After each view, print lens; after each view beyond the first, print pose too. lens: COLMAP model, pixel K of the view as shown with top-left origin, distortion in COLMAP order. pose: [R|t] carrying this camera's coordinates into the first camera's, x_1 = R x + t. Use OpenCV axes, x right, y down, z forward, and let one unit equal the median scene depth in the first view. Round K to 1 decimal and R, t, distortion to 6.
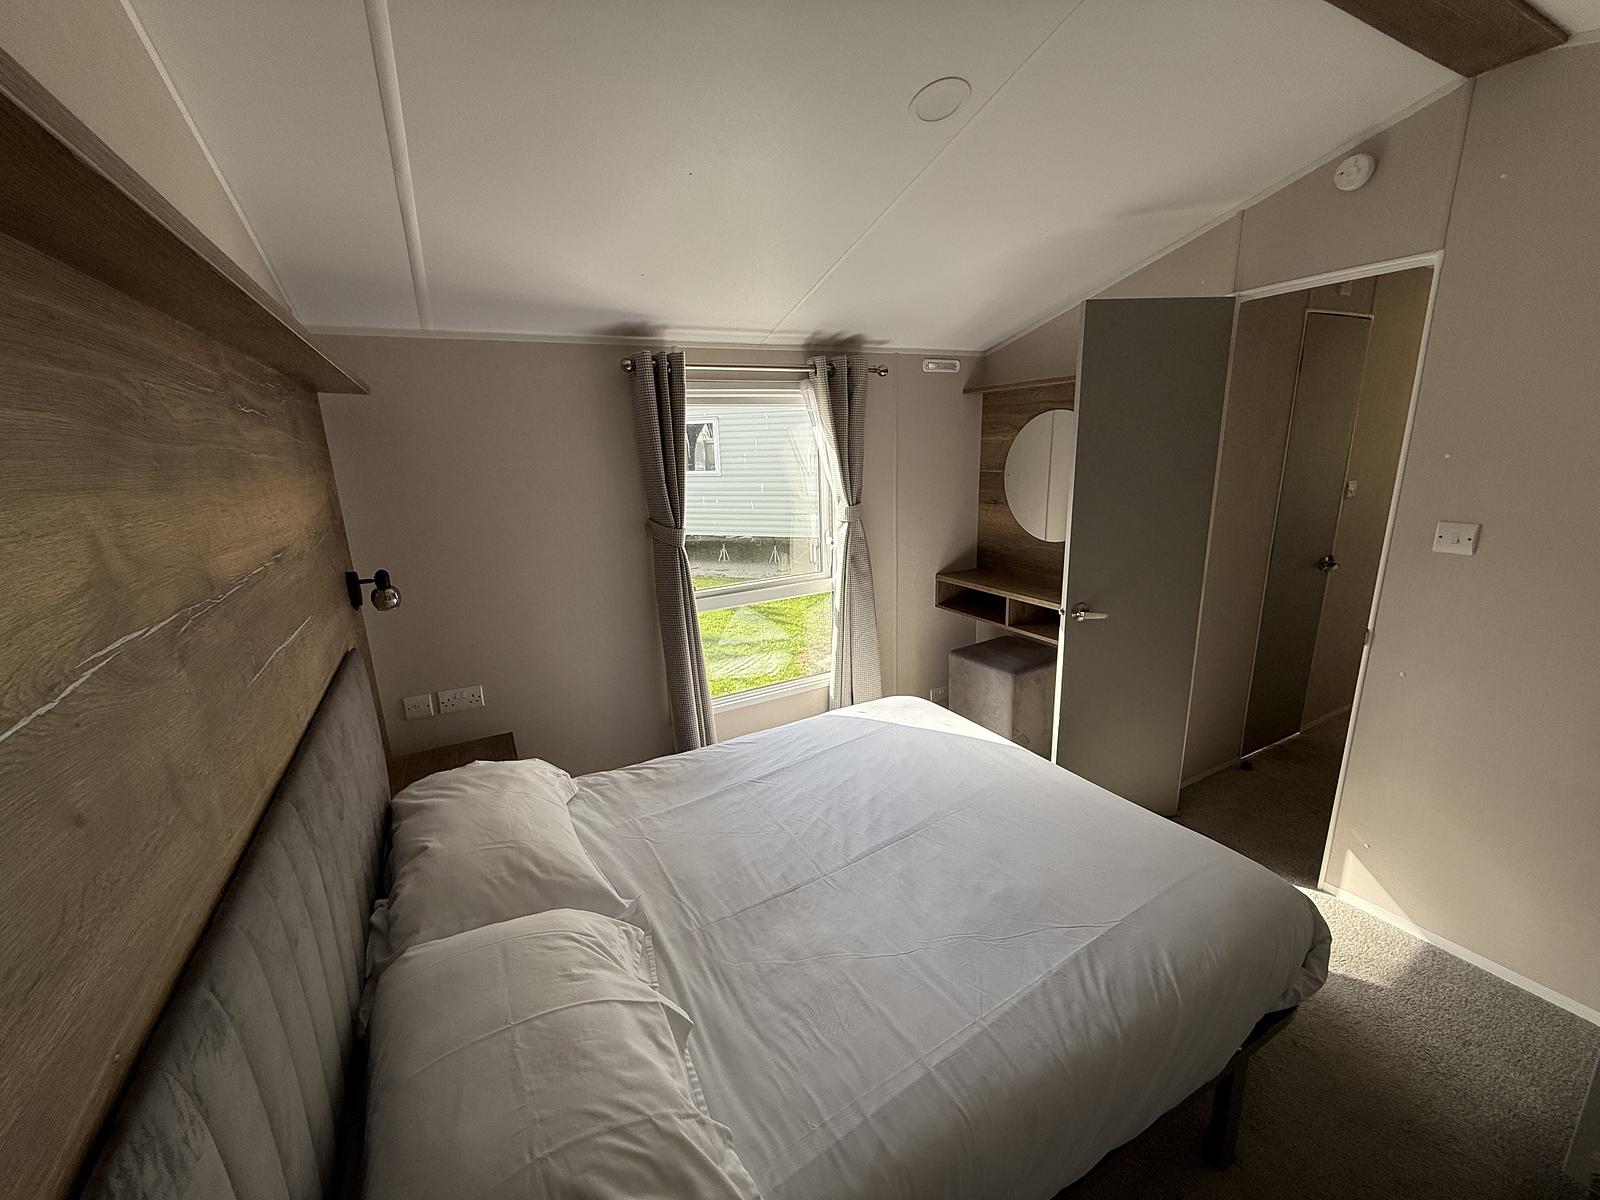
lens RADIAL K [[633.3, 0, 800.8], [0, 633.3, 604.3], [0, 0, 1]] dist [0.000626, 0.000104]
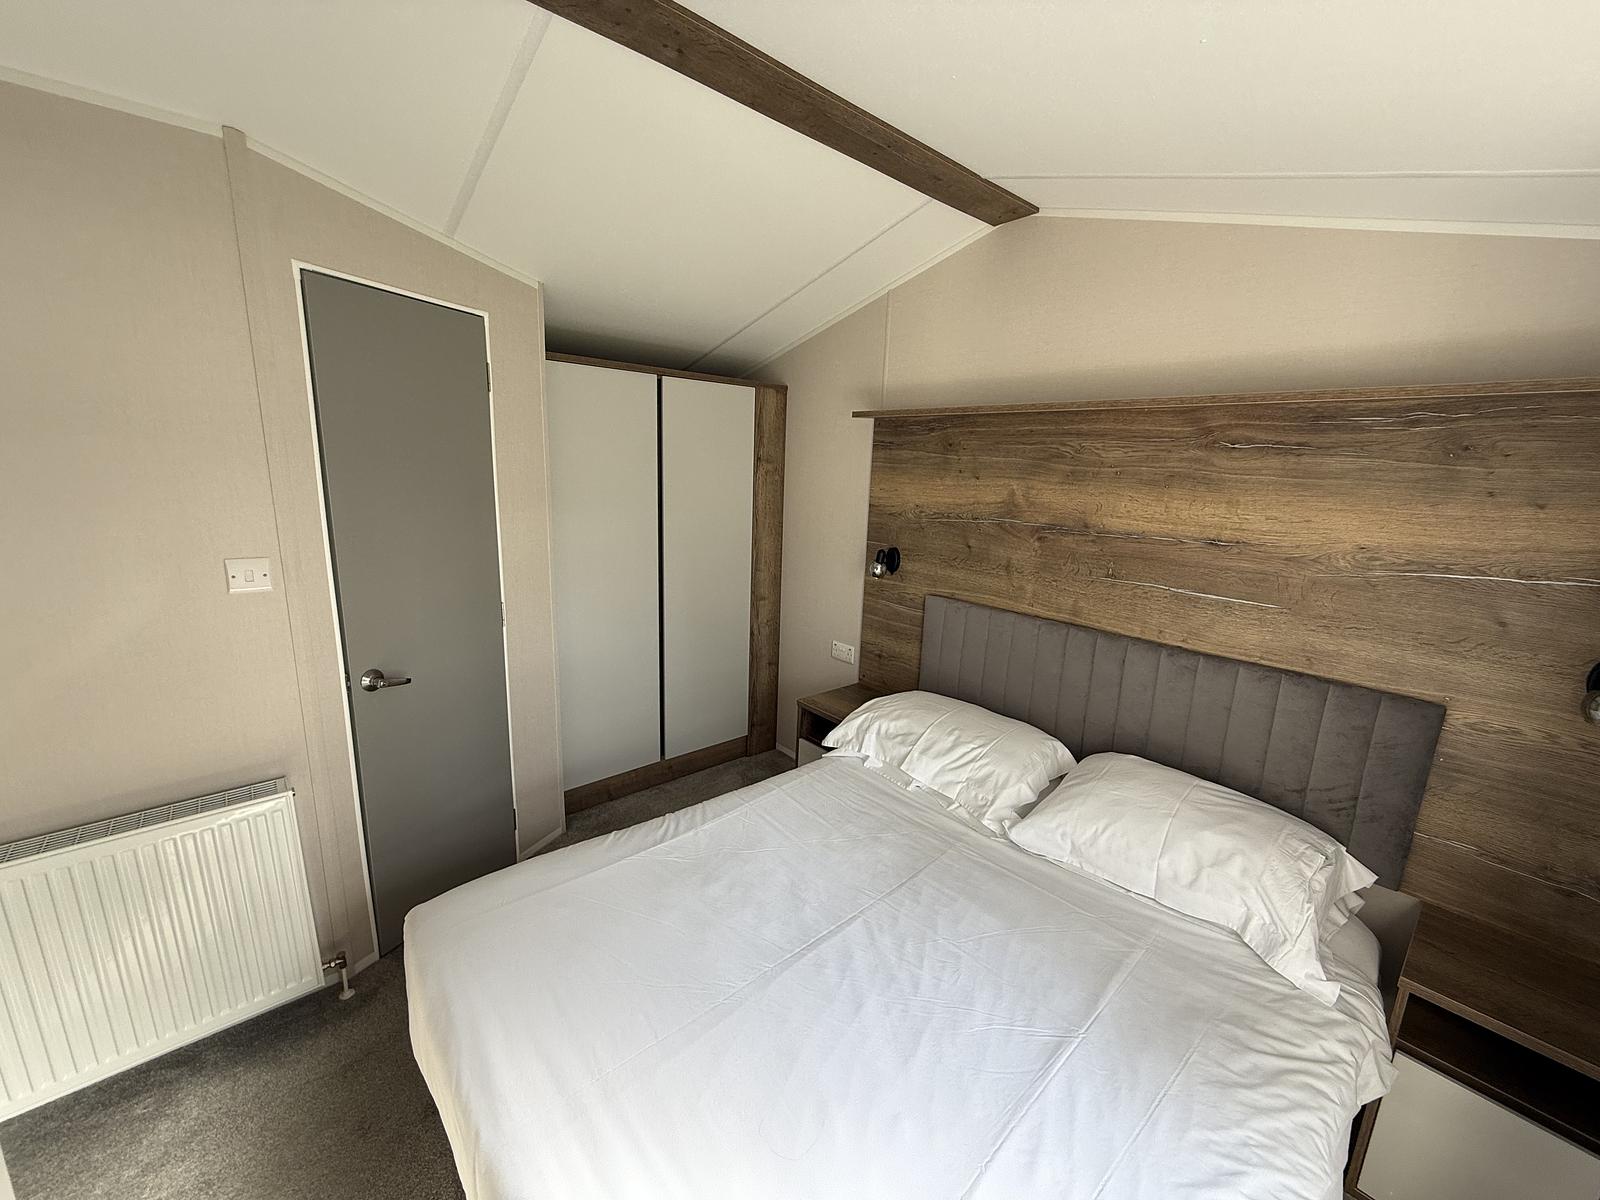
lens RADIAL K [[633.3, 0, 801.3], [0, 633.3, 602.5], [0, 0, 1]] dist [0.000626, 0.000104]
pose [[-0.975476, 0.047903, -0.214831, 0.363793], [-0.054926, 0.892174, 0.448340, -0.446351], [0.213144, 0.449145, -0.867663, 1.694767]]
